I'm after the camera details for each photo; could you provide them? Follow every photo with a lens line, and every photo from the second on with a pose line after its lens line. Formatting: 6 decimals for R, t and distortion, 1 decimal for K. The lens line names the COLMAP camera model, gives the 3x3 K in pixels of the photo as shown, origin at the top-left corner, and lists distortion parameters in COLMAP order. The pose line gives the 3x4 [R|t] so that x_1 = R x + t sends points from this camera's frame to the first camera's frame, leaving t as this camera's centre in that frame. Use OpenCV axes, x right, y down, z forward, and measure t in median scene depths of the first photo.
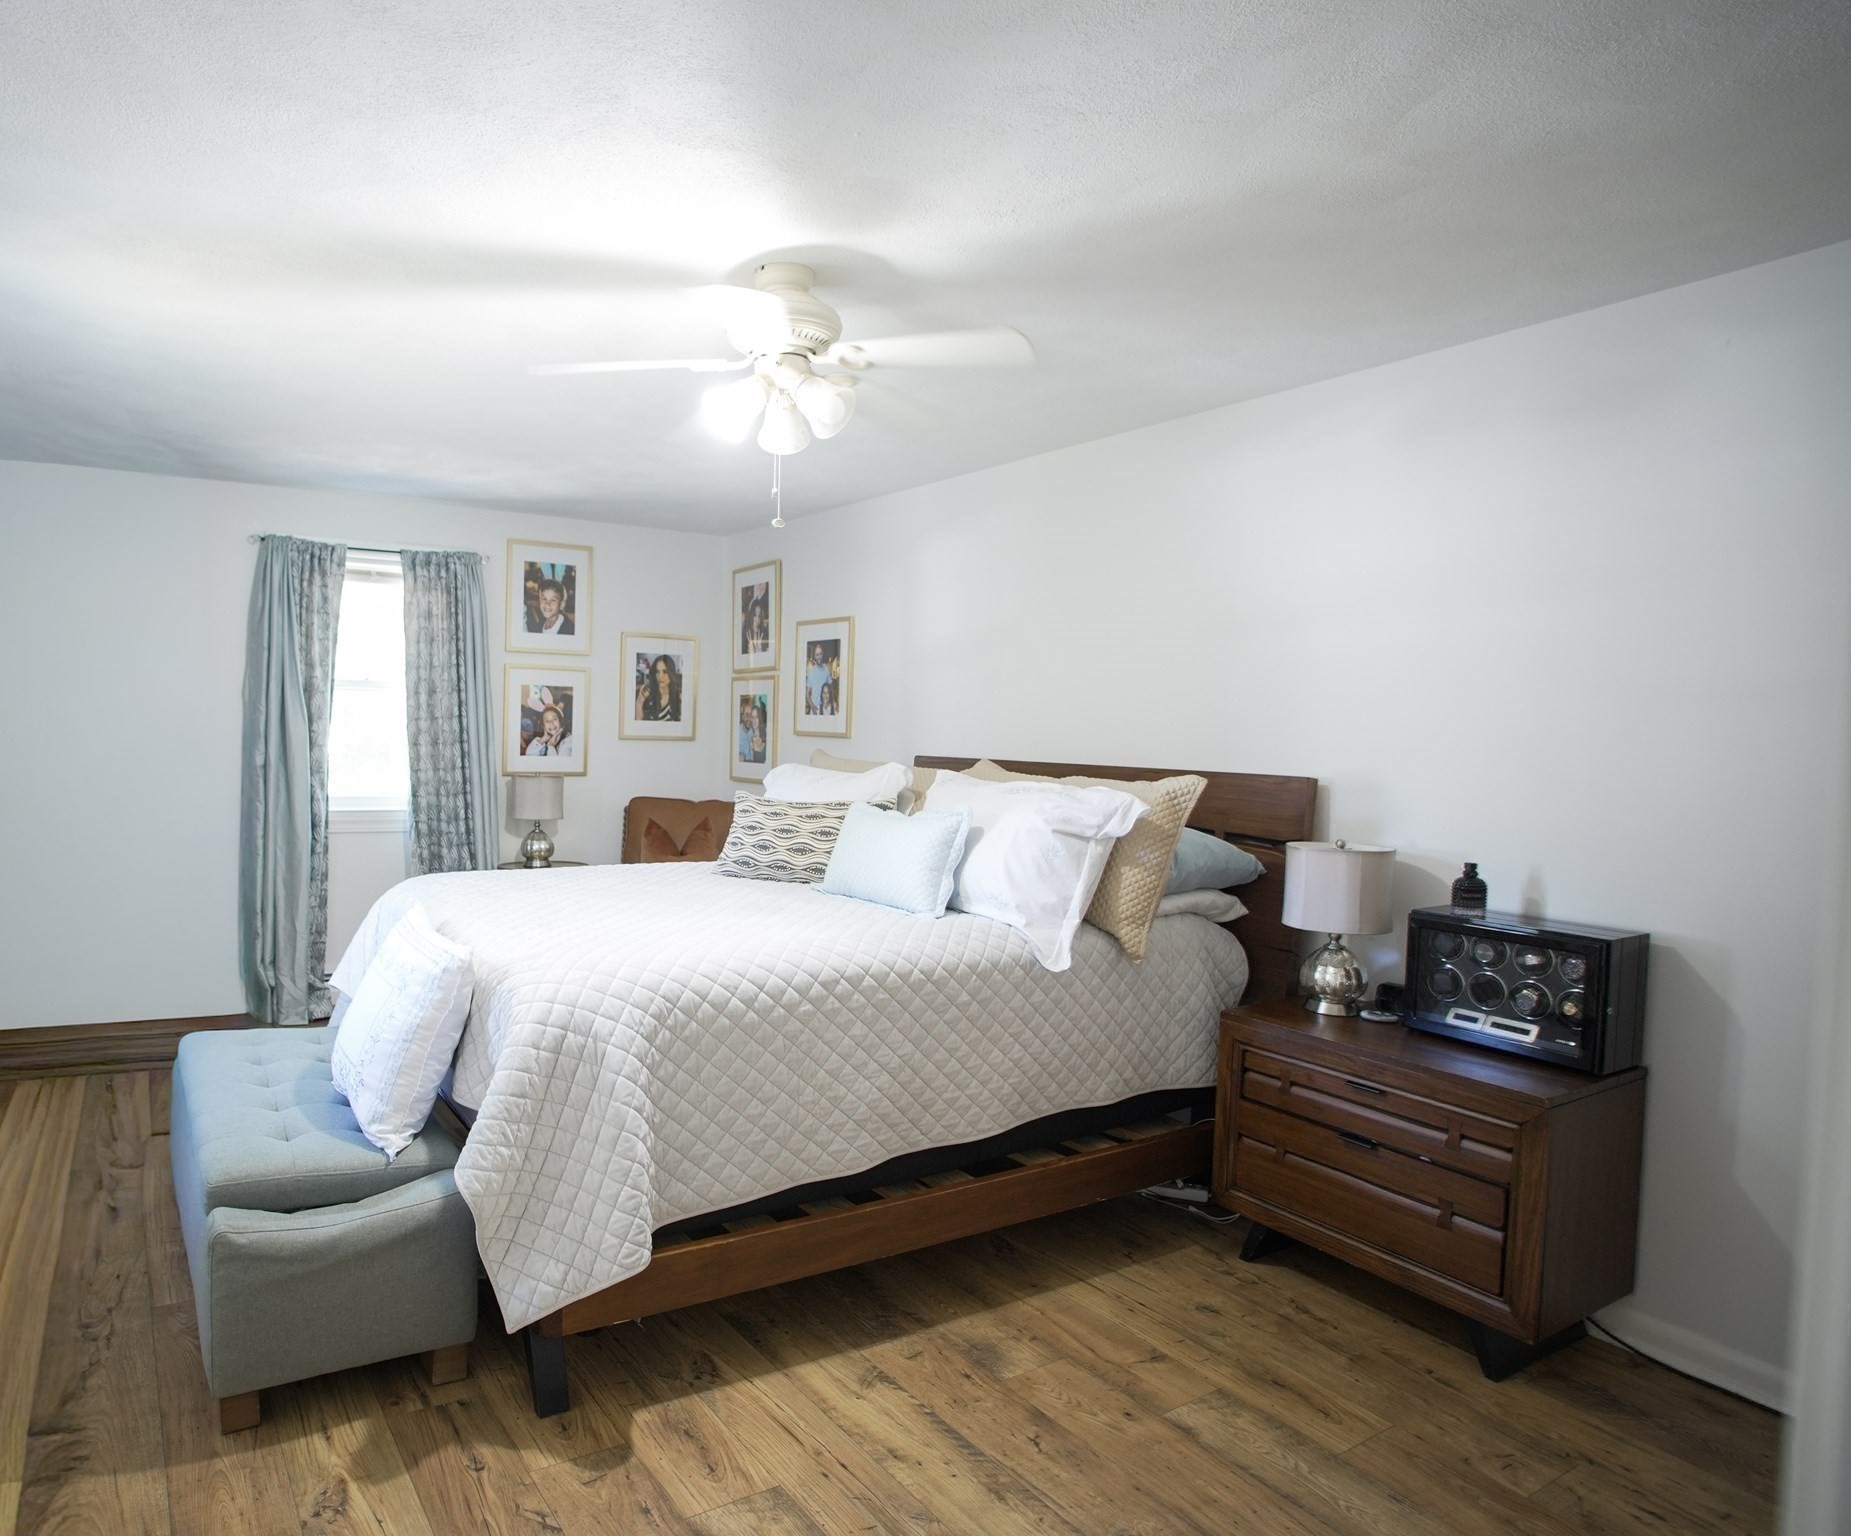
lens RADIAL K [[1027.1, 0, 925.5], [0, 1027.1, 768.0], [0, 0, 1]] dist [-0.038947, 0.000482]
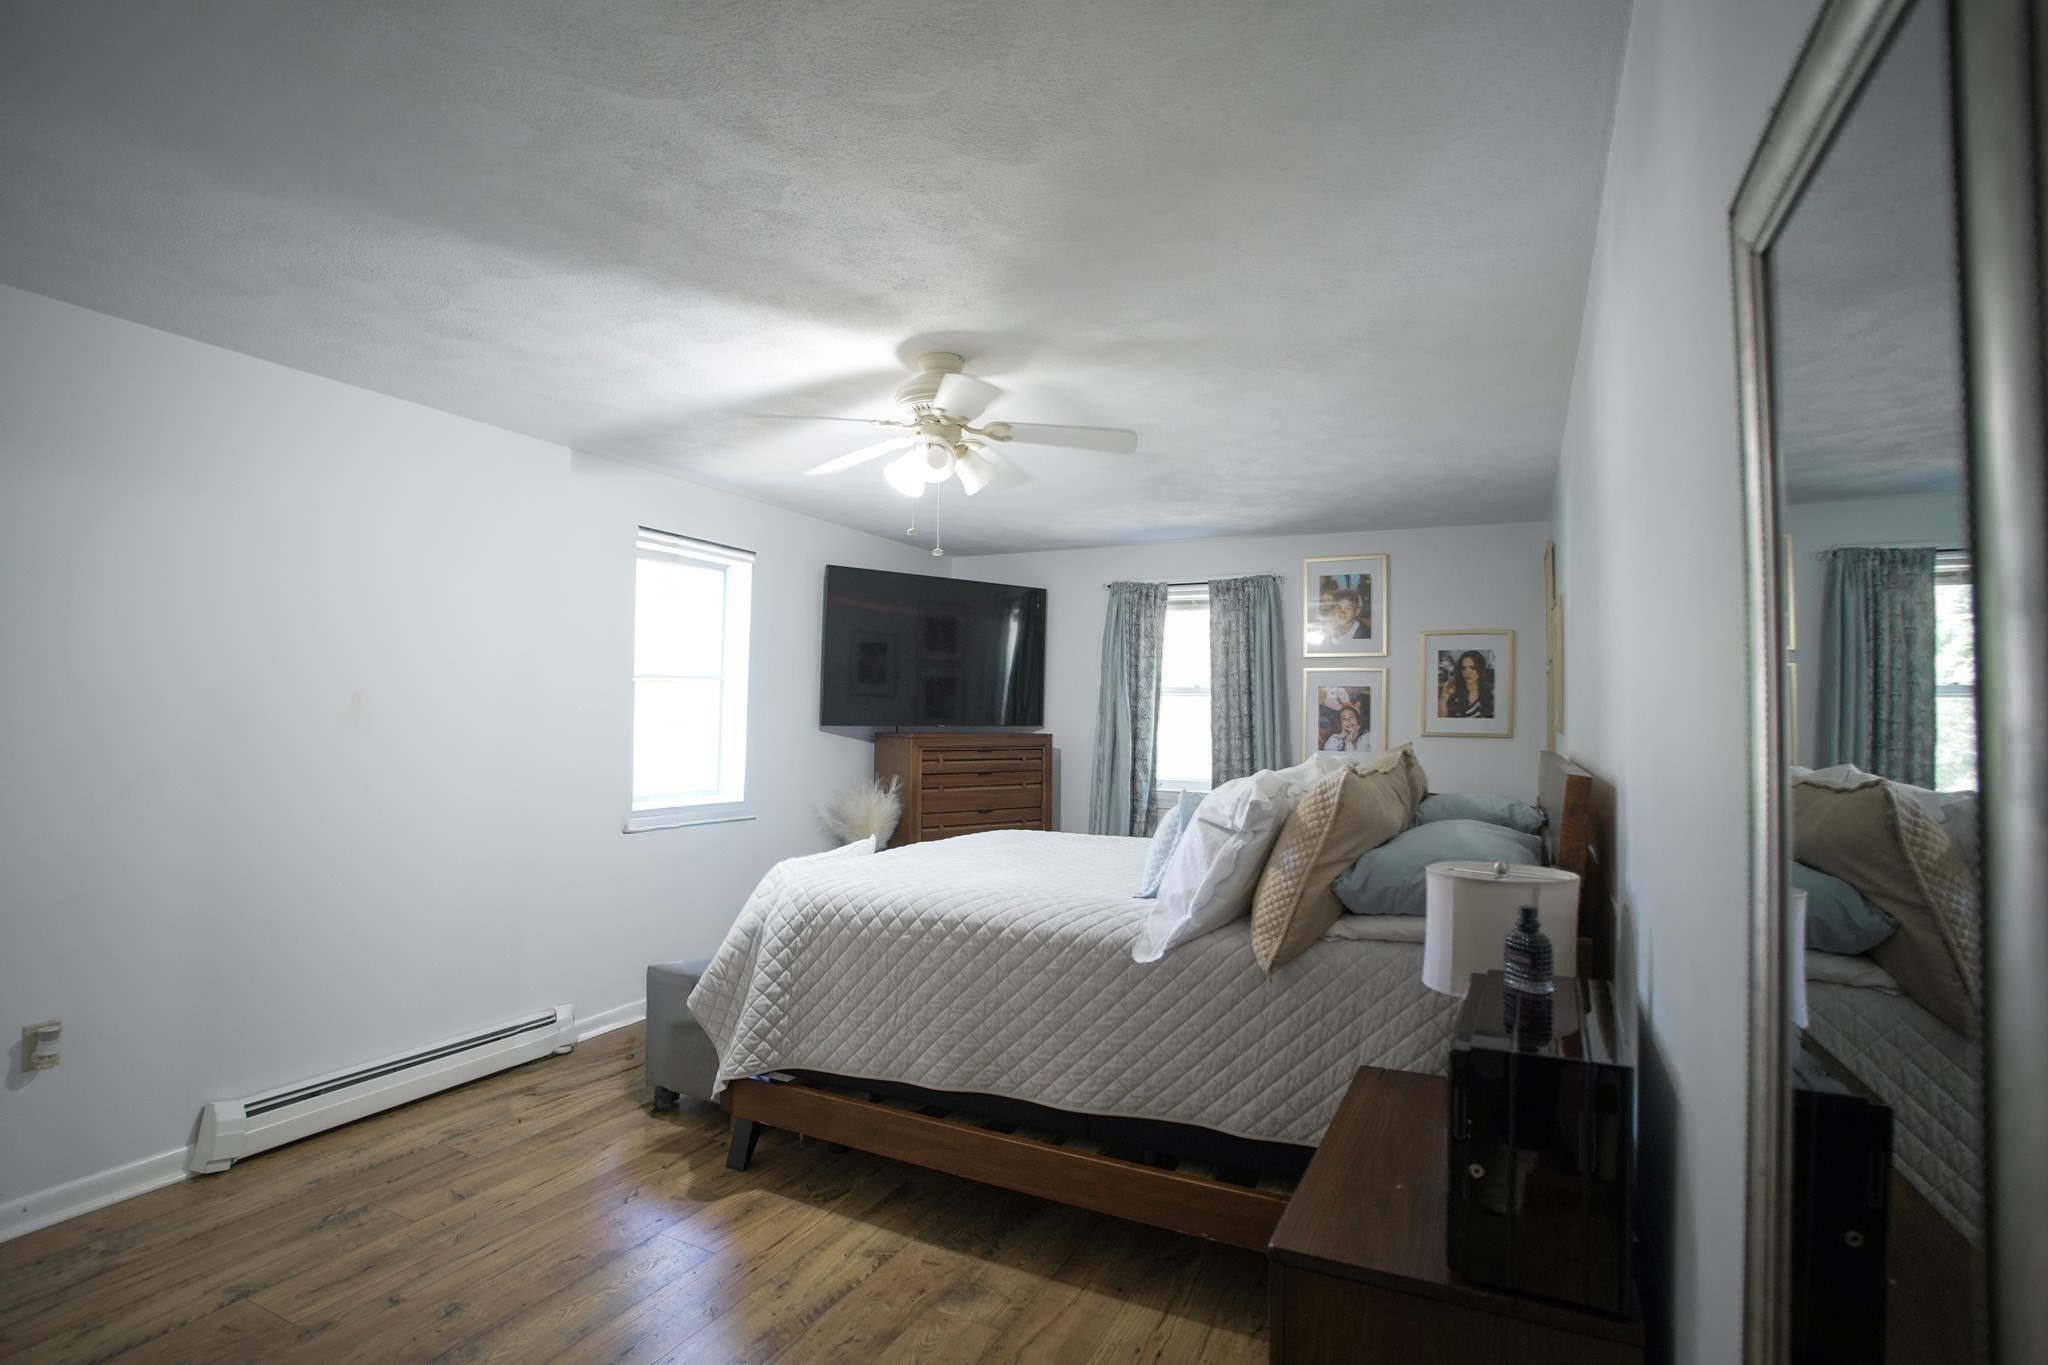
lens RADIAL K [[991.8, 0, 1041.3], [0, 991.8, 681.7], [0, 0, 1]] dist [-0.039103, 0.001354]
pose [[0.566540, -0.041878, -0.822969, 0.319825], [-0.033216, 0.996736, -0.073587, 0.002717], [0.823364, 0.069026, 0.563300, 0.143318]]
